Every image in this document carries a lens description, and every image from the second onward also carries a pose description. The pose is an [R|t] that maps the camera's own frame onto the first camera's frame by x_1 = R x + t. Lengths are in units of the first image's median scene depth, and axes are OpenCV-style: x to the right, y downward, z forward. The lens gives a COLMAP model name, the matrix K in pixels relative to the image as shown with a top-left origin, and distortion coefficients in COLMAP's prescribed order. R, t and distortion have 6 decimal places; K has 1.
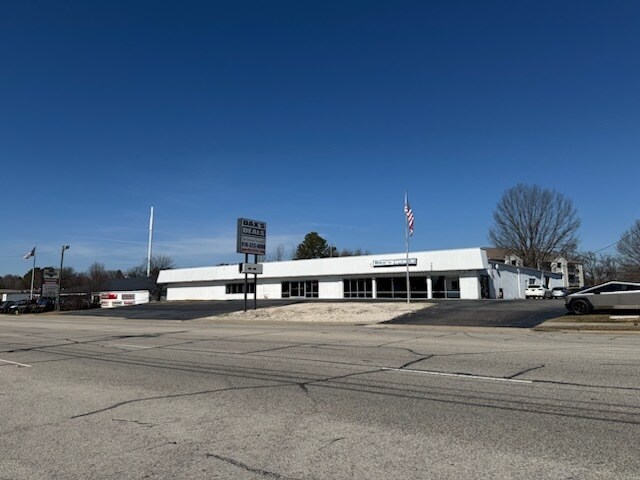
lens RADIAL K [[454.2, 0, 320.0], [0, 454.2, 240.0], [0, 0, 1]] dist [0.113126, -0.120243]
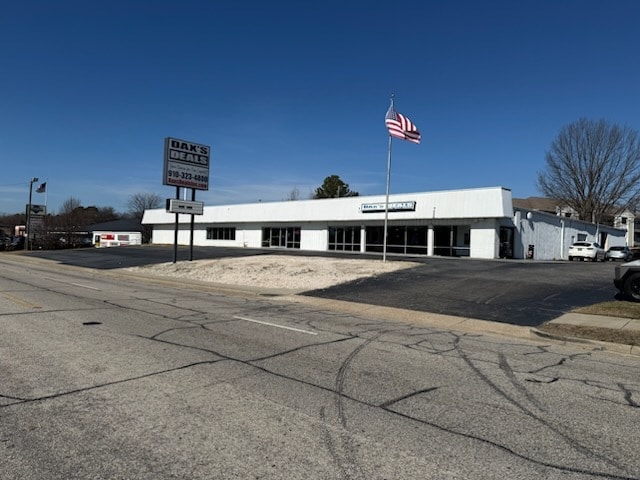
lens RADIAL K [[454.2, 0, 320.0], [0, 454.2, 240.0], [0, 0, 1]] dist [0.113126, -0.120243]
pose [[0.993838, 0.038778, -0.103835, 0.121166], [-0.027010, 0.993293, 0.112429, 0.020536], [0.107499, -0.108932, 0.988220, 0.216217]]
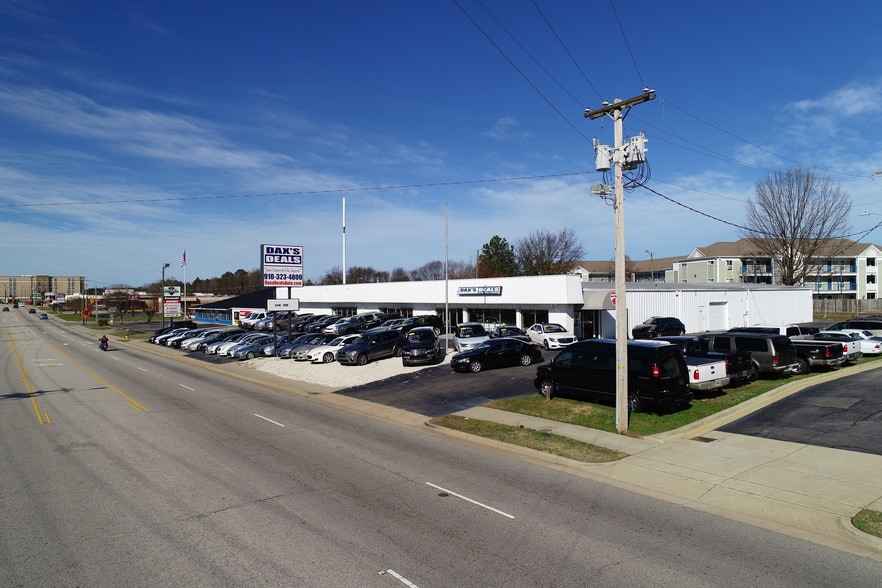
lens RADIAL K [[594.7, 0, 441.0], [0, 594.7, 294.0], [0, 0, 1]] dist [0.001118, 0.001292]
pose [[0.969591, -0.006831, -0.244637, 0.313491], [0.036955, 0.992235, 0.118762, -0.059173], [0.241926, -0.124191, 0.962314, 0.030526]]
